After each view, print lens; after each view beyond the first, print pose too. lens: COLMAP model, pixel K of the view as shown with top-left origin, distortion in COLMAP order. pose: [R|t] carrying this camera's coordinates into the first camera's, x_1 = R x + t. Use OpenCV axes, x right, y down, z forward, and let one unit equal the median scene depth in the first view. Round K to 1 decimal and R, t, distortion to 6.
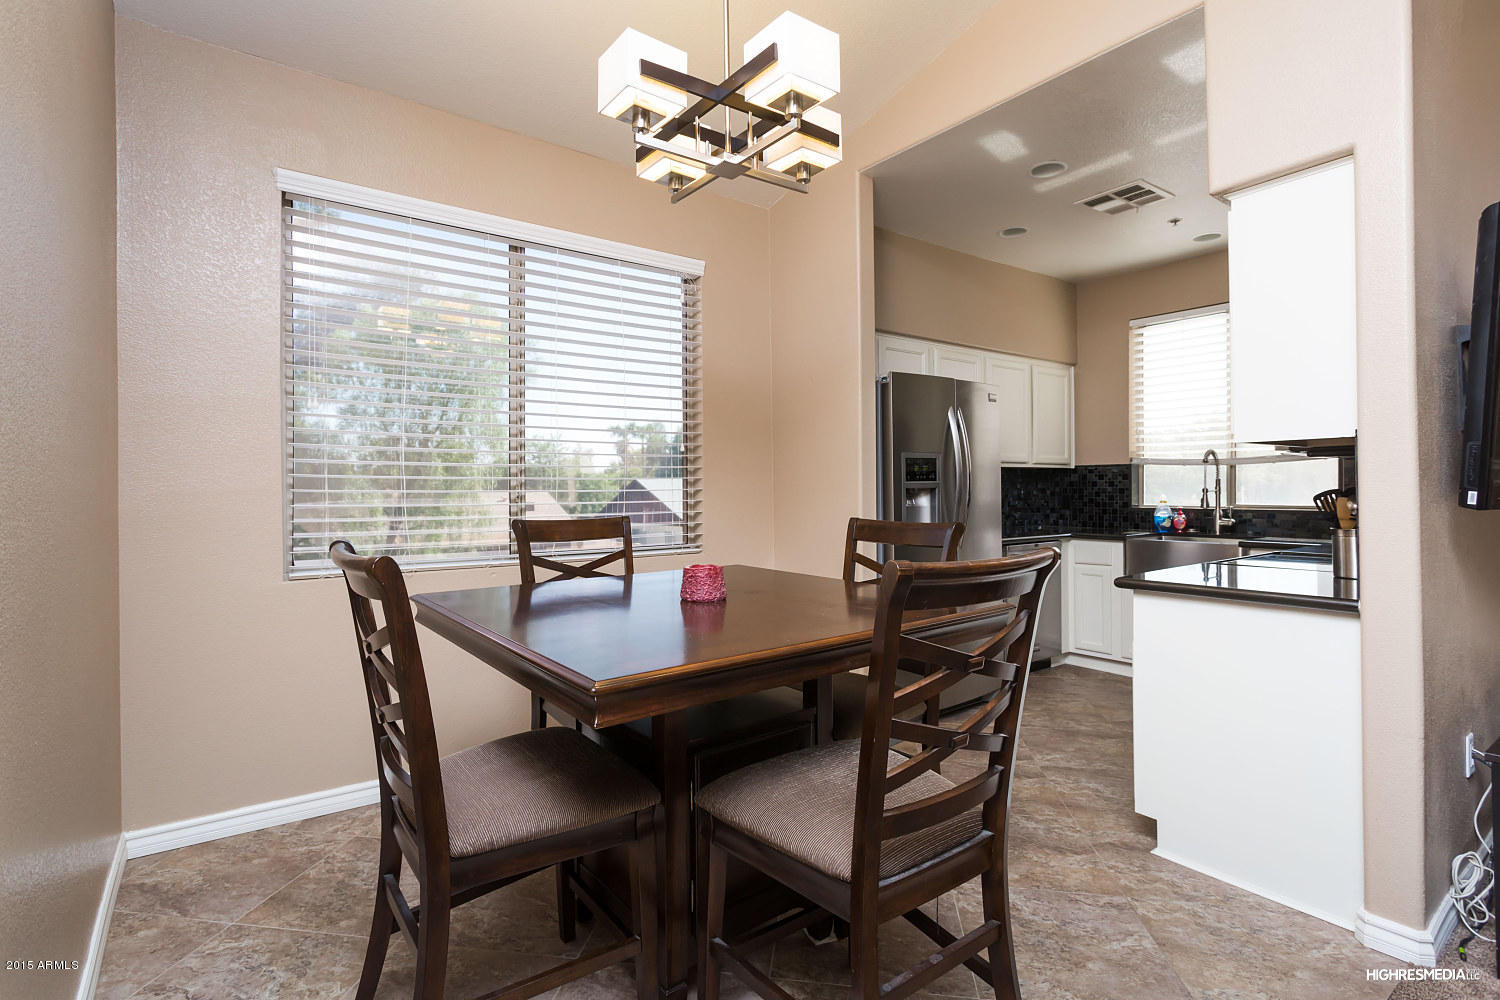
lens RADIAL K [[726.0, 0, 747.5], [0, 726.0, 493.6], [0, 0, 1]] dist [0.001849, 0.003613]
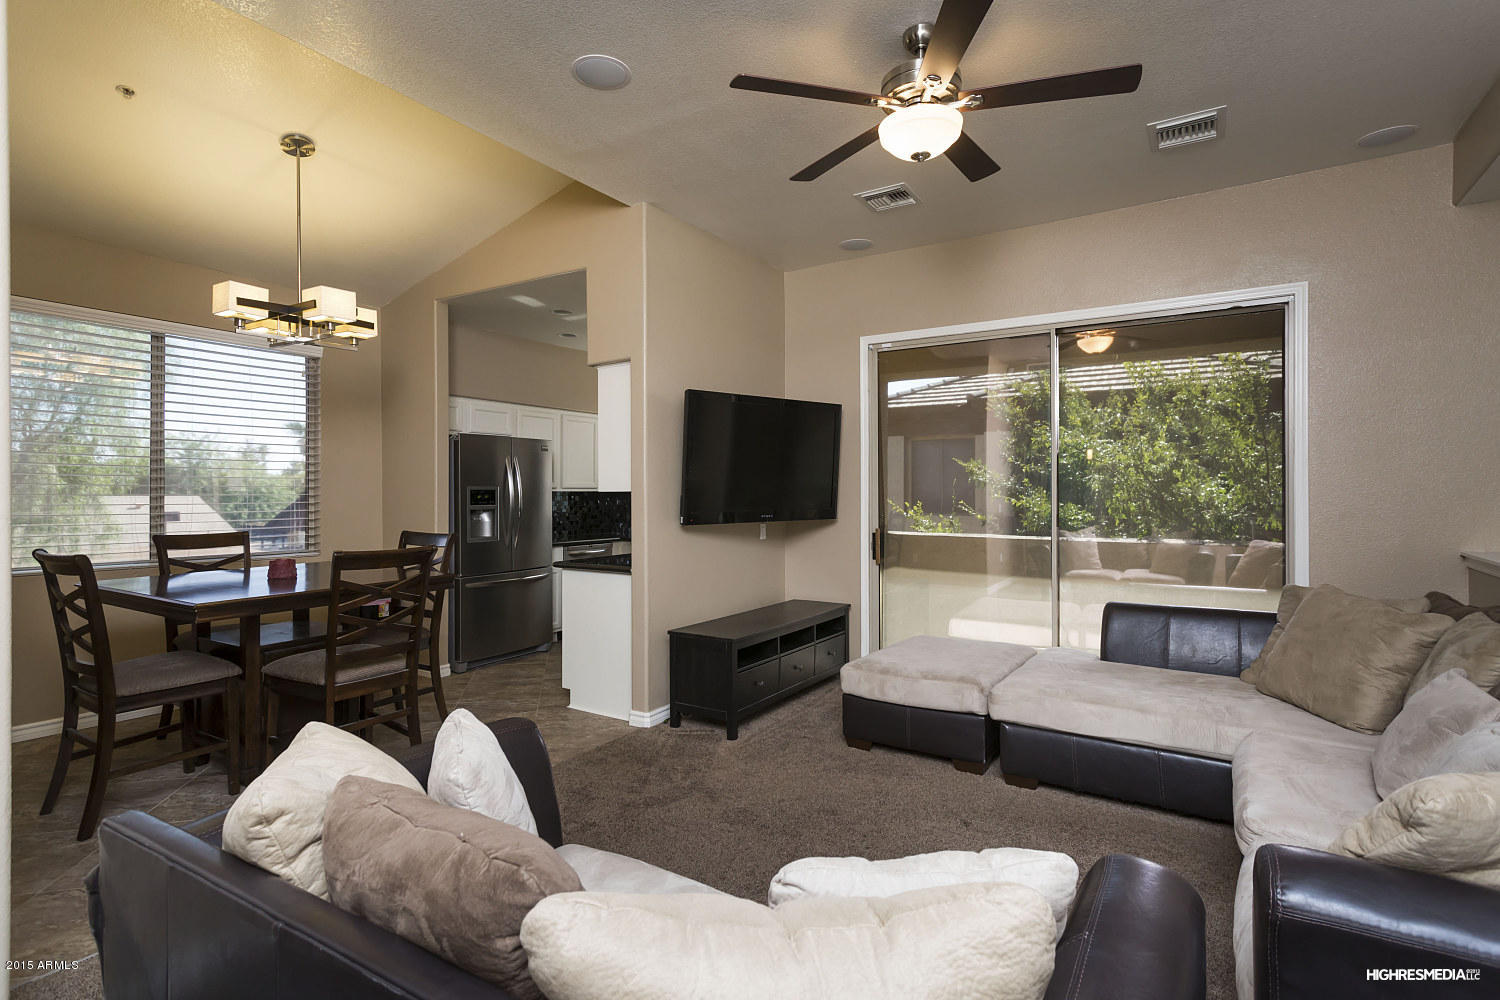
lens RADIAL K [[726.0, 0, 741.1], [0, 726.0, 495.5], [0, 0, 1]] dist [0.001849, 0.003613]
pose [[0.932310, 0.008451, 0.361561, 0.155166], [-0.007080, 0.999962, -0.005119, -0.026275], [-0.361591, 0.002212, 0.932334, -0.494260]]
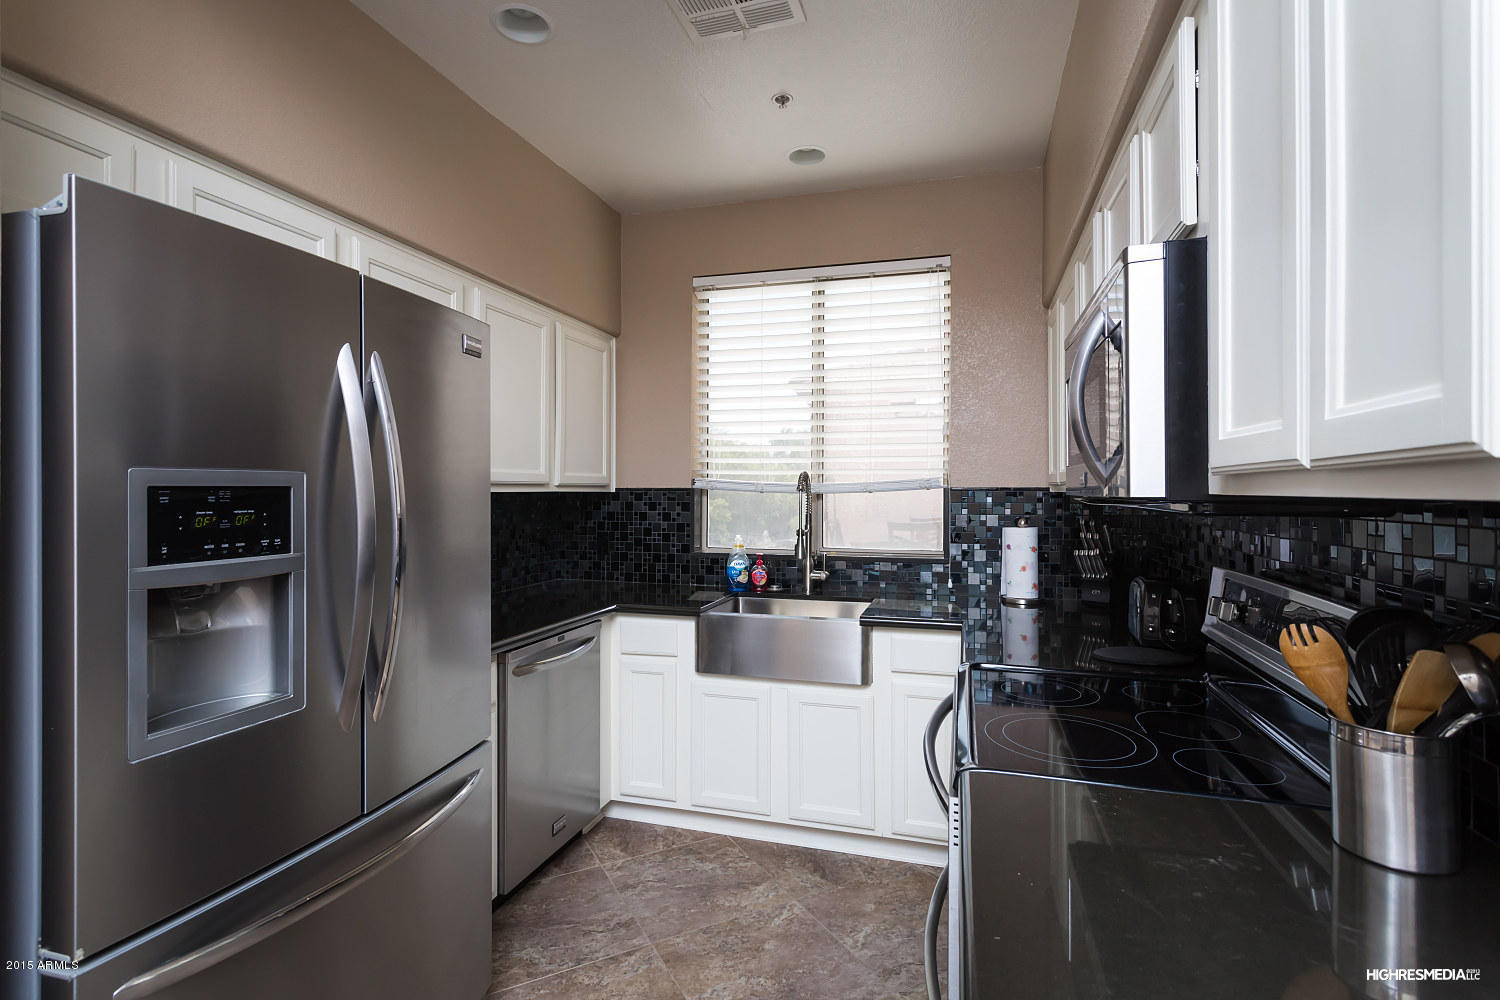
lens RADIAL K [[726.0, 0, 734.0], [0, 726.0, 491.4], [0, 0, 1]] dist [0.001849, 0.003613]
pose [[0.810866, 0.009966, 0.585146, 0.188170], [-0.004369, 0.999930, -0.010976, -0.035588], [-0.585215, 0.006343, 0.810853, 0.498029]]
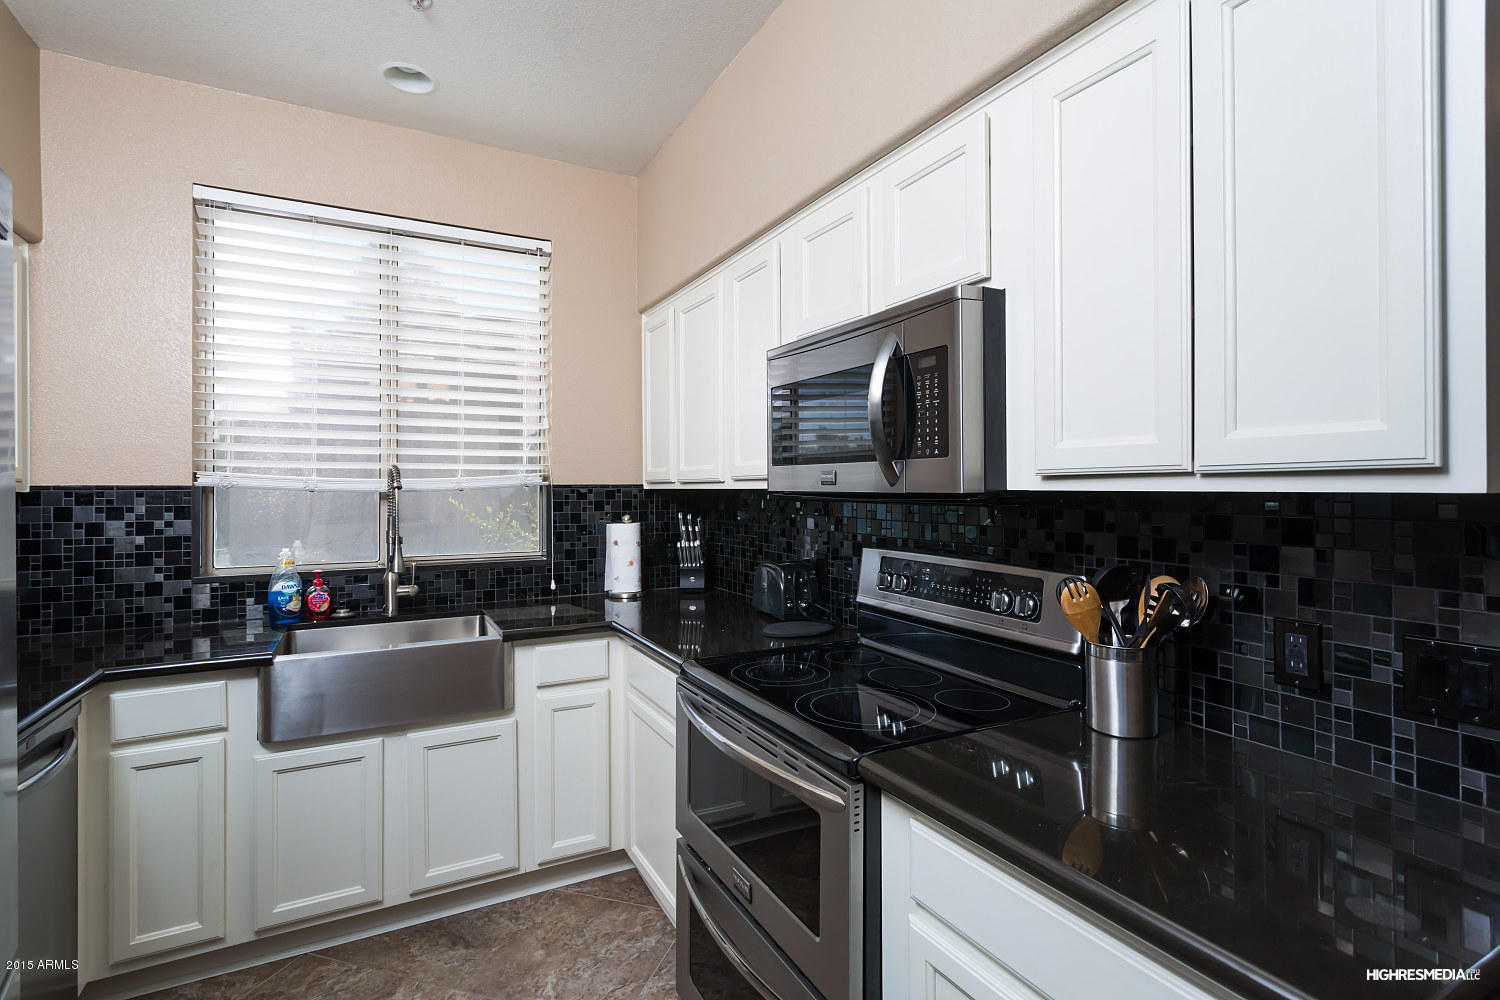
lens RADIAL K [[726.0, 0, 762.2], [0, 726.0, 490.8], [0, 0, 1]] dist [0.001849, 0.003613]
pose [[0.157938, 0.002202, 0.987447, 0.135269], [0.008406, 0.999958, -0.003574, -0.038131], [-0.987413, 0.008865, 0.157913, 0.651788]]
